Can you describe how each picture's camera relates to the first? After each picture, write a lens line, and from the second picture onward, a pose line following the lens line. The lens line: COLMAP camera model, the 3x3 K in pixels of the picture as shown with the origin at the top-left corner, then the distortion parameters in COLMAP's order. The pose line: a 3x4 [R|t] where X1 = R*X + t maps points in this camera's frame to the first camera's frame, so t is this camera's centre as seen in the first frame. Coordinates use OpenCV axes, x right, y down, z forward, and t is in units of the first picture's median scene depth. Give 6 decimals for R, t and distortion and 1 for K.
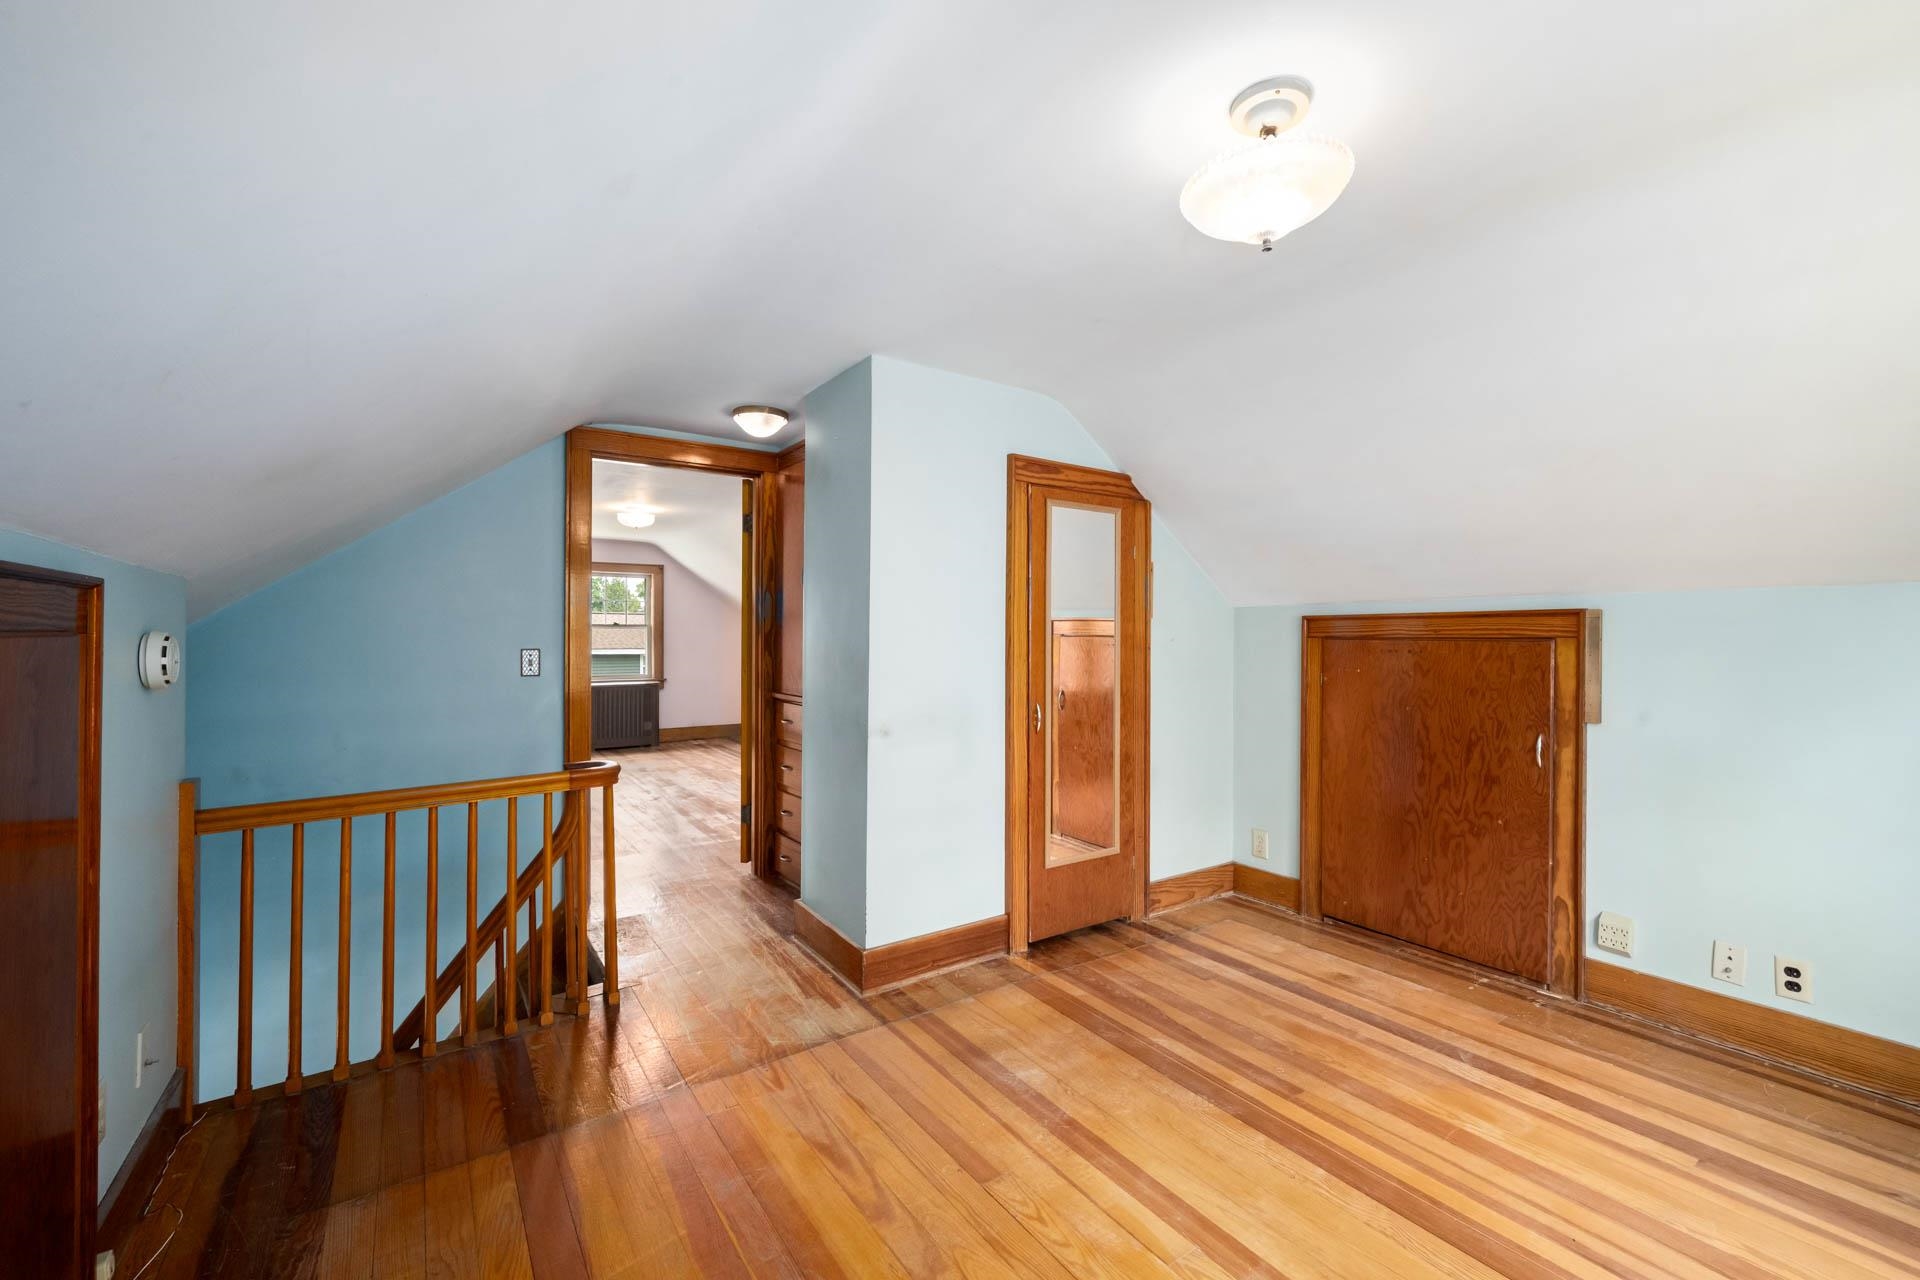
lens RADIAL K [[802.4, 0, 967.5], [0, 802.4, 653.3], [0, 0, 1]] dist [0.001943, 0.000099]
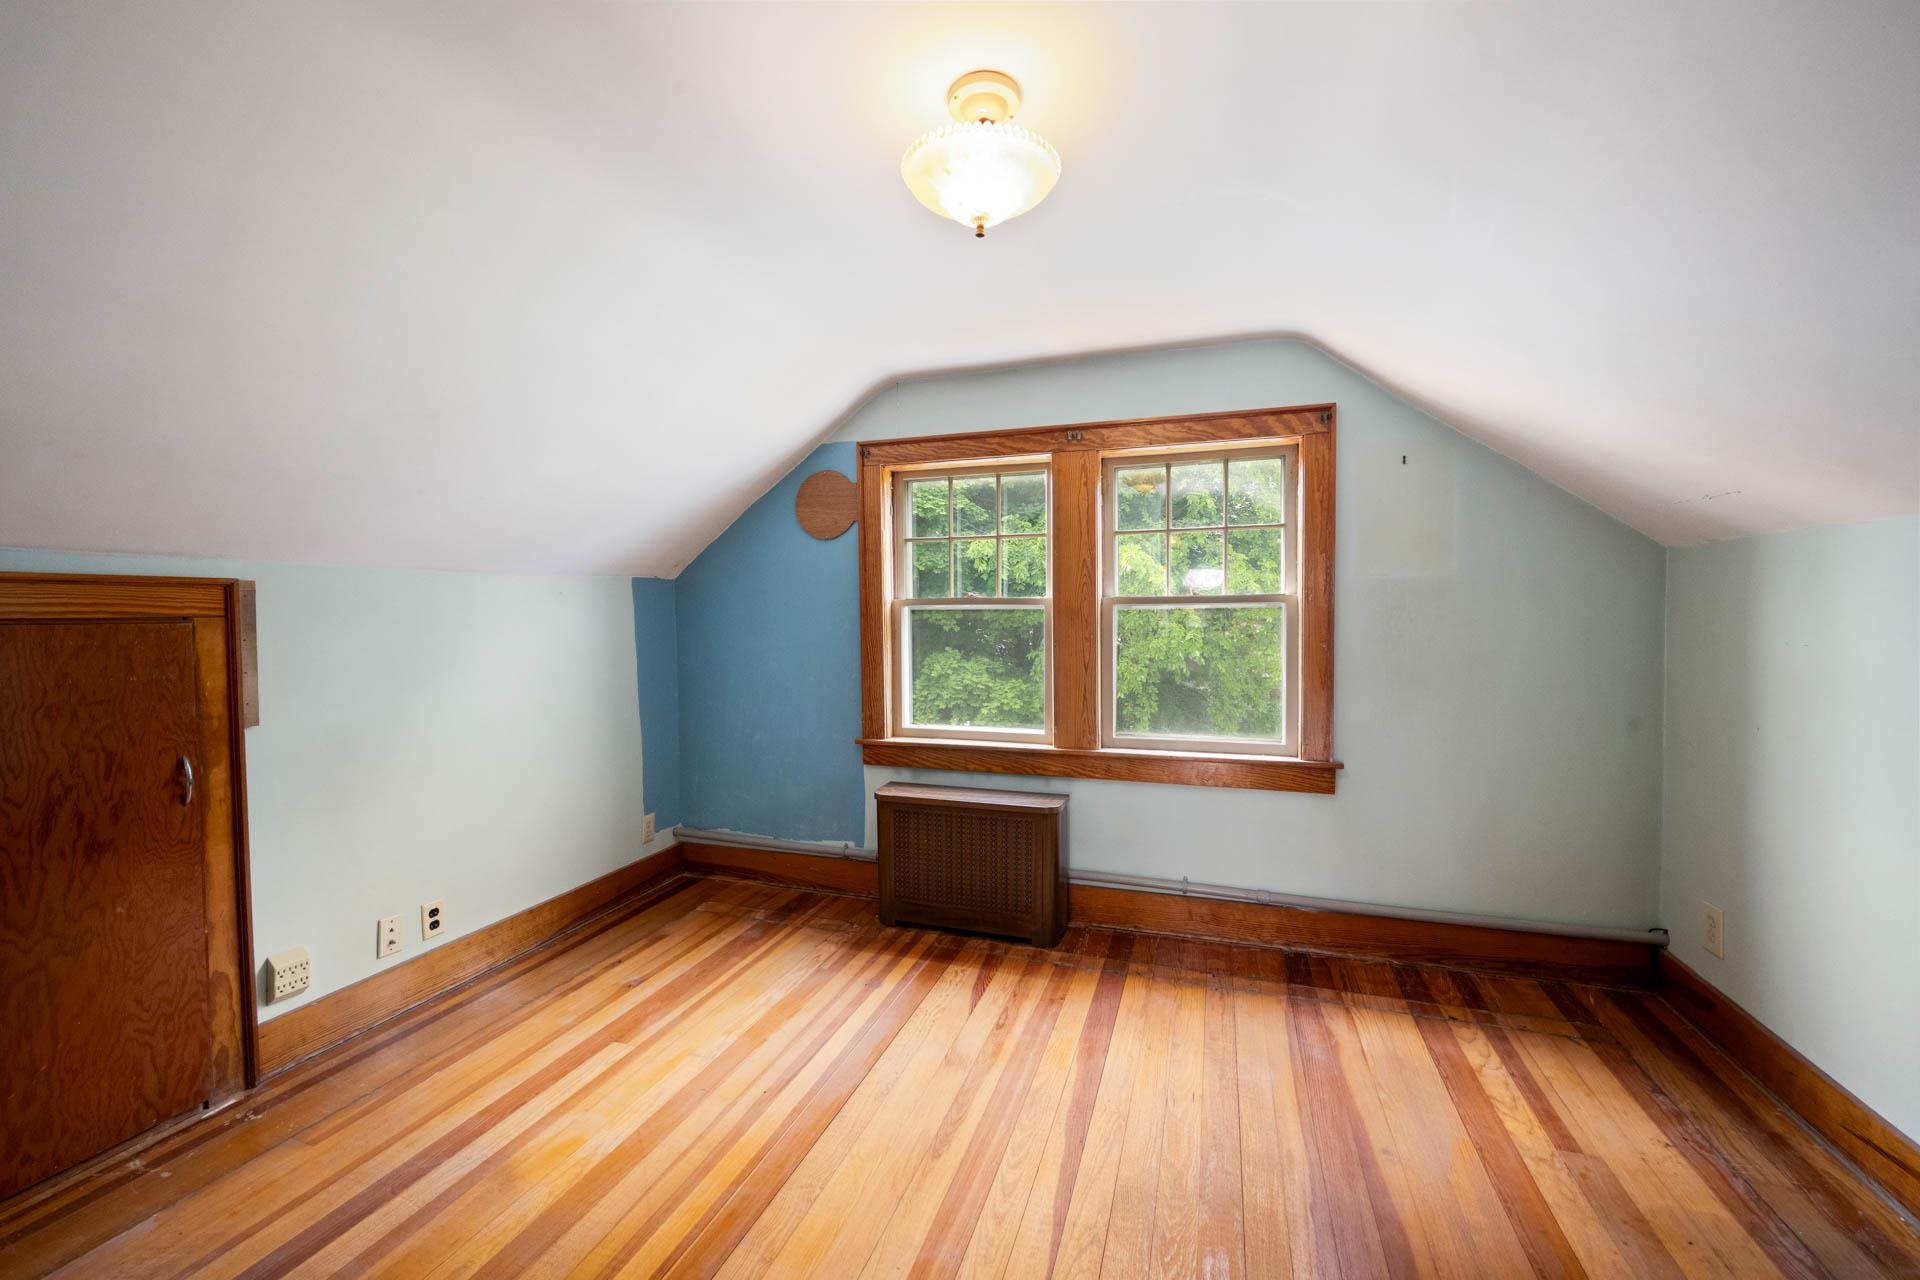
lens RADIAL K [[760.4, 0, 960.0], [0, 760.4, 640.0], [0, 0, 1]] dist [-0.000452, -0.000210]
pose [[-0.603208, -0.024971, 0.797193, -0.219777], [0.021178, 0.998656, 0.047306, -0.017400], [-0.797302, 0.045418, -0.601869, 0.871818]]
